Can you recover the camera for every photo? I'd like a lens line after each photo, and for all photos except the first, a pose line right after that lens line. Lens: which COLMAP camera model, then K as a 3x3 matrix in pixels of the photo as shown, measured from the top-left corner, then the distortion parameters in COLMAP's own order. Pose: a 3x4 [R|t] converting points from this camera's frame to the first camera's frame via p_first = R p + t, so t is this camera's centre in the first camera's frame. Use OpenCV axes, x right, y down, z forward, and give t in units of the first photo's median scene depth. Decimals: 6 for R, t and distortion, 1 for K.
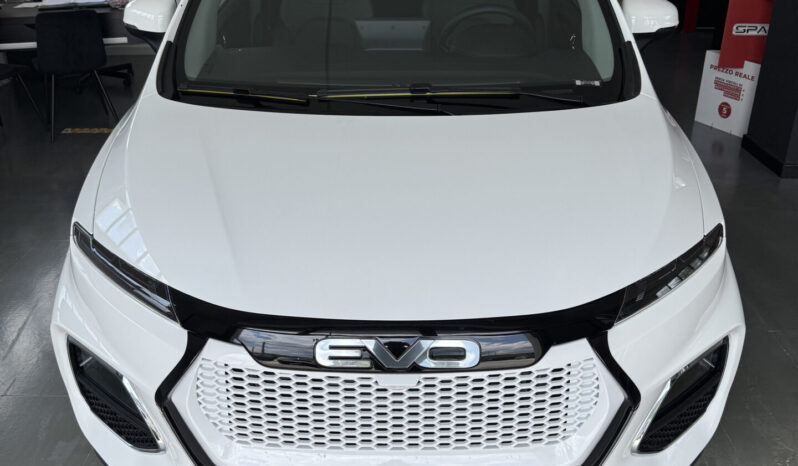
lens RADIAL K [[787.6, 0, 399.6], [0, 787.6, 233.1], [0, 0, 1]] dist [0.013270, 0.000000]
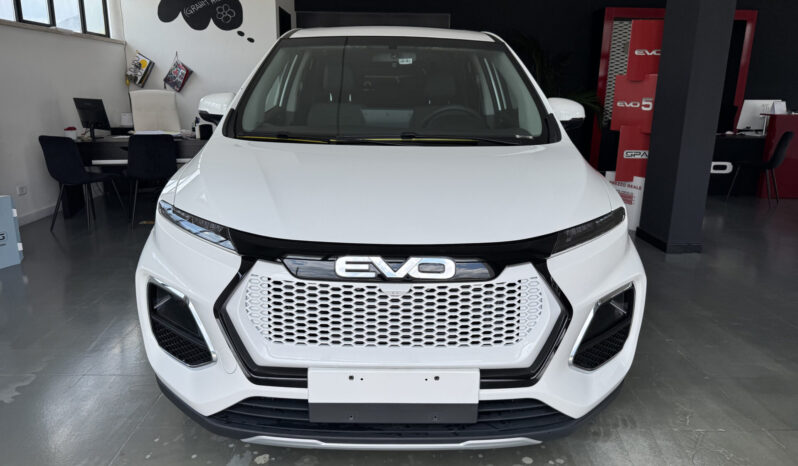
lens RADIAL K [[588.4, 0, 398.9], [0, 588.4, 235.8], [0, 0, 1]] dist [0.043223, -0.011889]
pose [[0.999652, 0.010447, 0.024231, -0.020977], [-0.005461, 0.980319, -0.197343, 0.287089], [-0.025816, 0.197142, 0.980035, -0.017915]]
